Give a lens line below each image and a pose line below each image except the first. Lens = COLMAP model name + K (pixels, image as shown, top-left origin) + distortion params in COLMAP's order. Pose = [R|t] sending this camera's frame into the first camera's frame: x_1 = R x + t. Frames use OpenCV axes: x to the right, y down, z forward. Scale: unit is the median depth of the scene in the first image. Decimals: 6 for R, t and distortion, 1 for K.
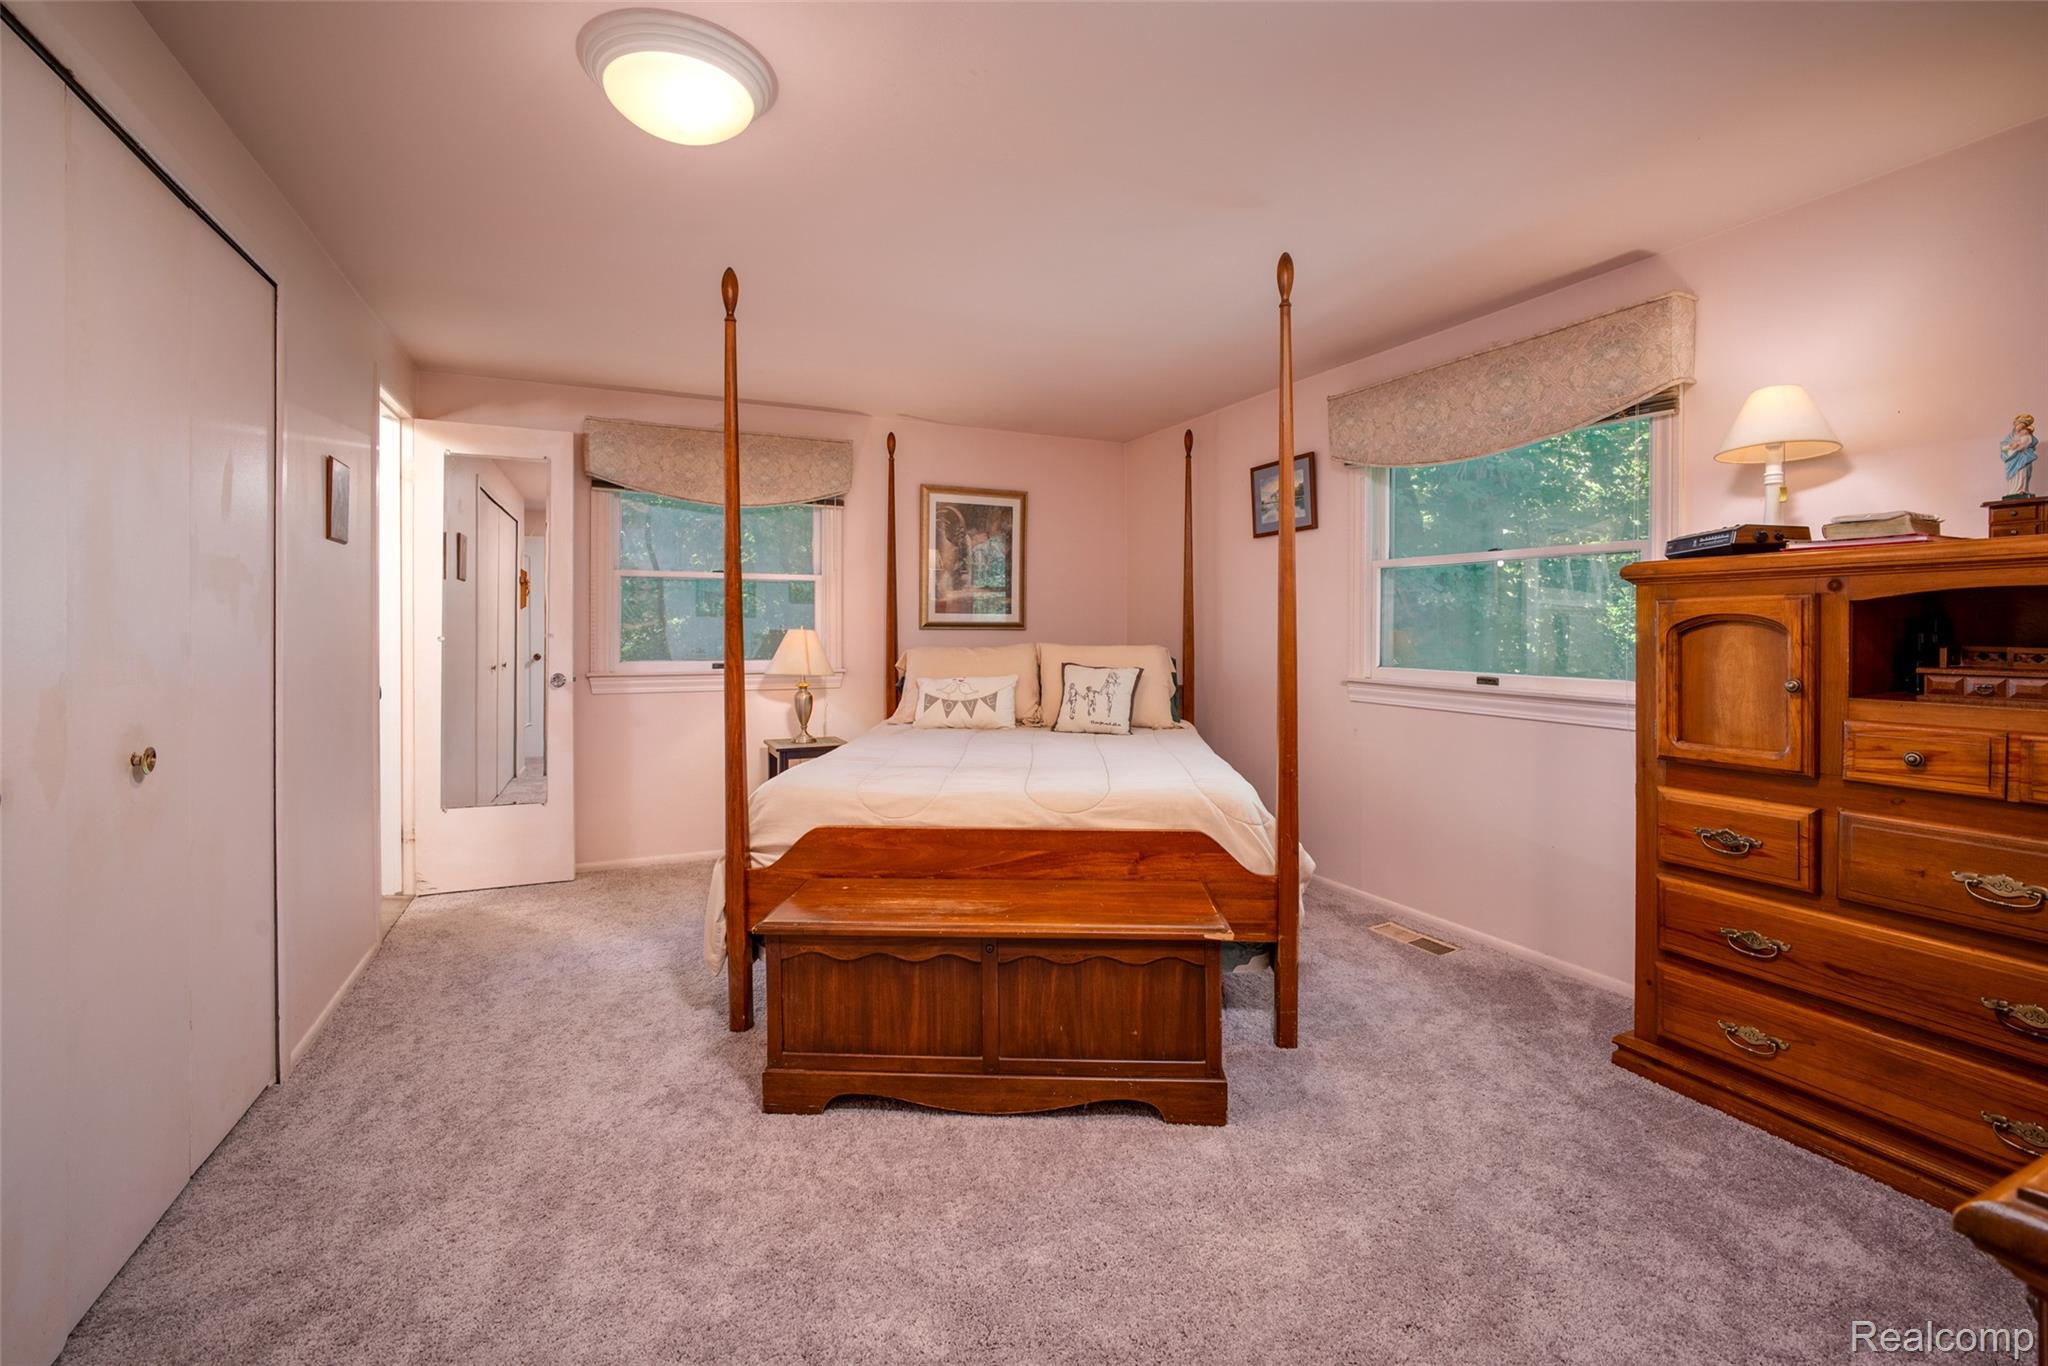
lens RADIAL K [[894.4, 0, 1024.9], [0, 894.4, 613.0], [0, 0, 1]] dist [-0.026996, 0.000321]
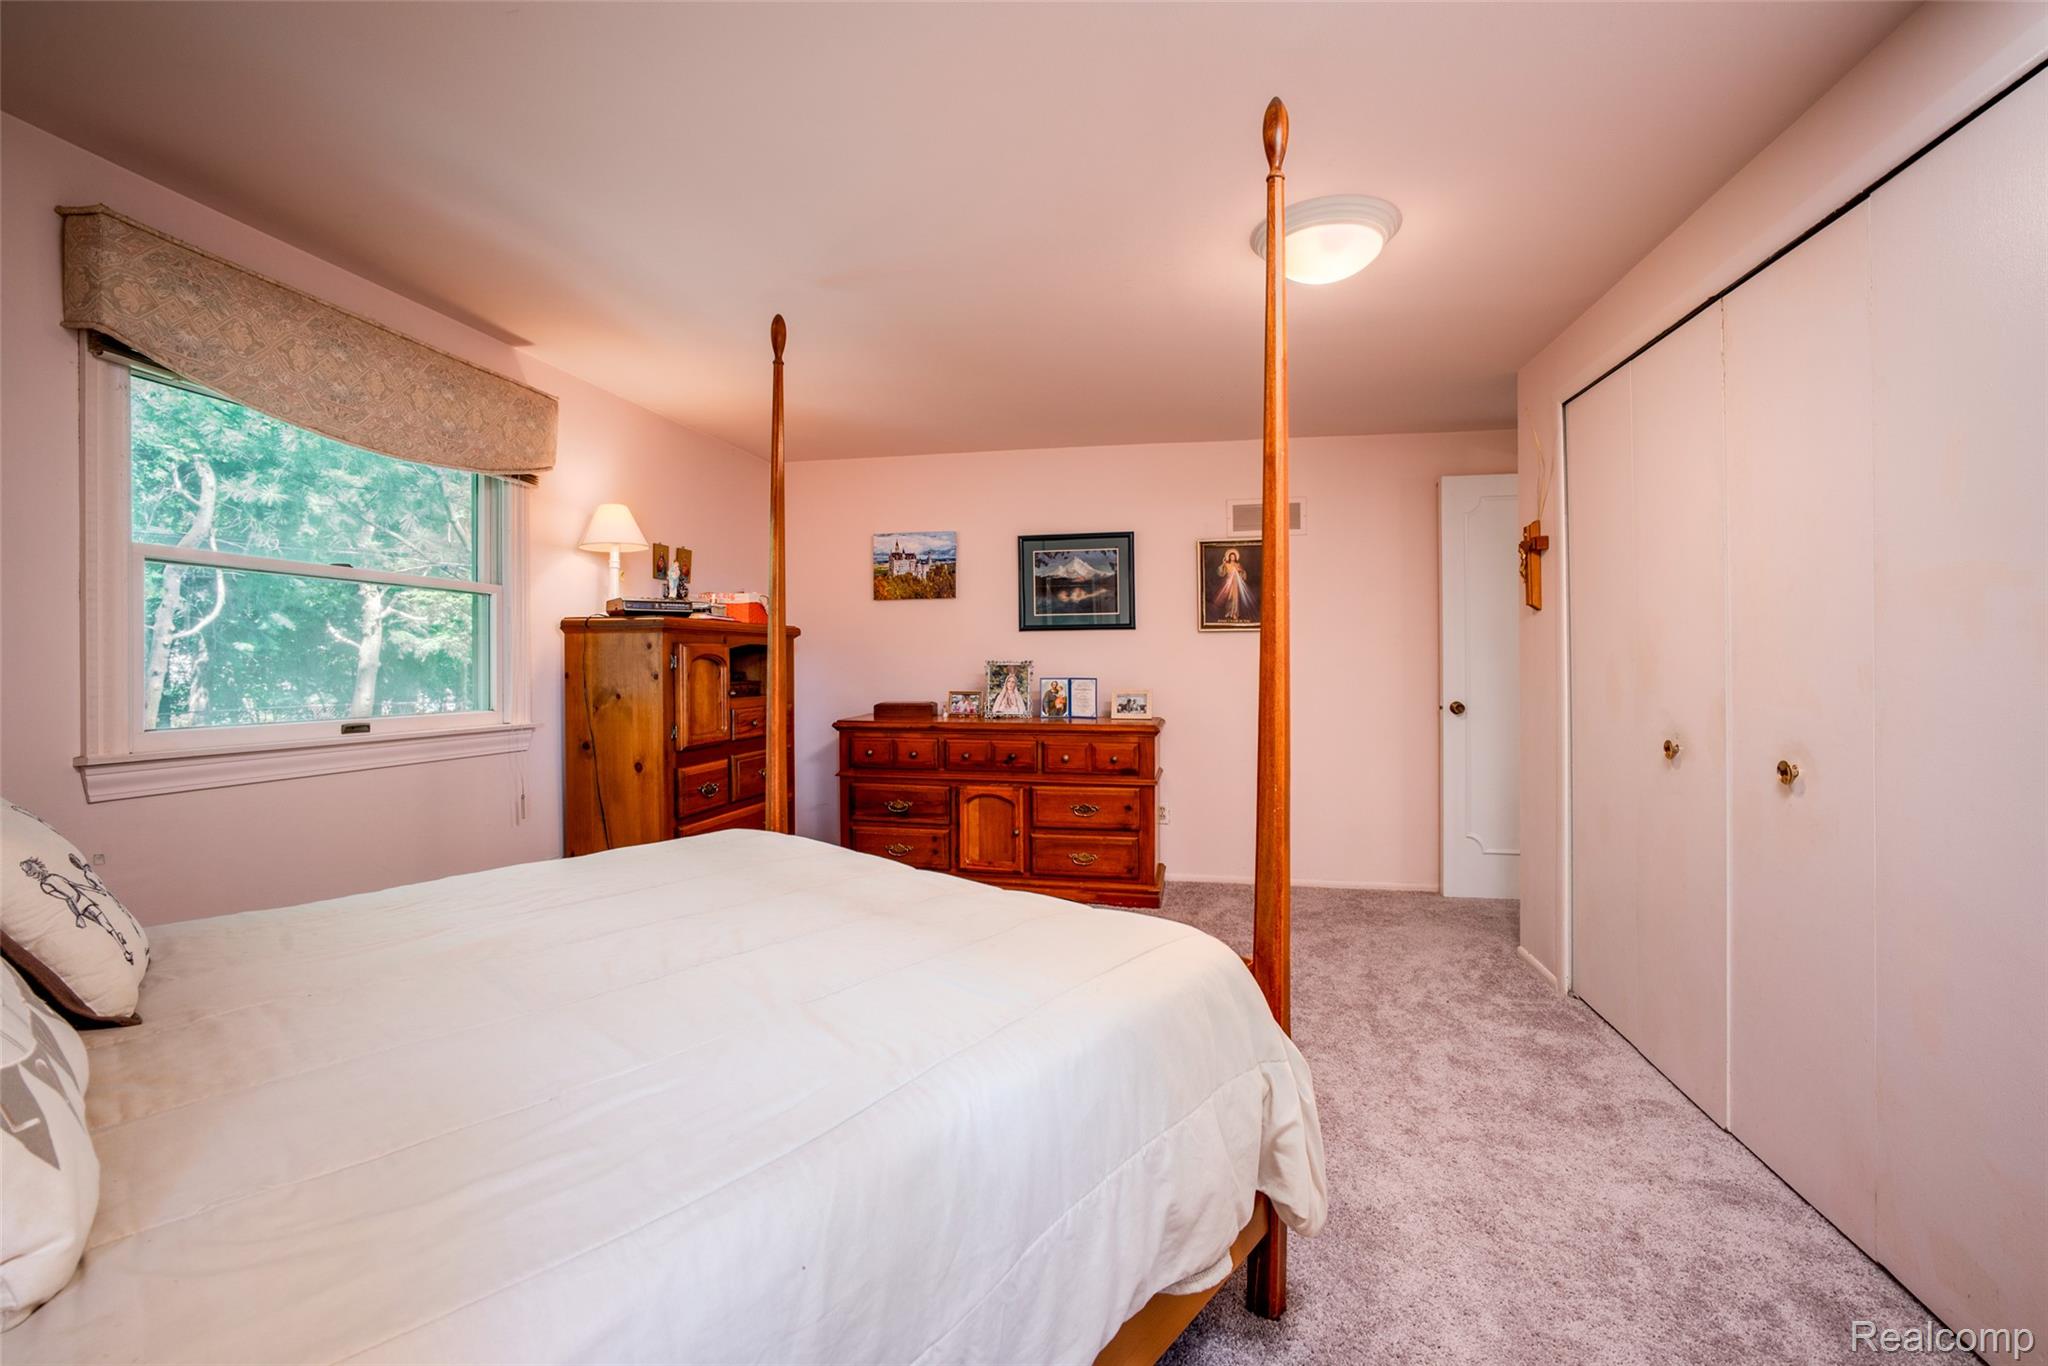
lens RADIAL K [[894.4, 0, 1024.9], [0, 894.4, 613.0], [0, 0, 1]] dist [-0.026996, 0.000321]
pose [[-0.812474, 0.030824, 0.582181, -0.449814], [-0.008093, 0.997909, -0.064130, 0.018741], [-0.582941, -0.056815, -0.810526, 1.325000]]
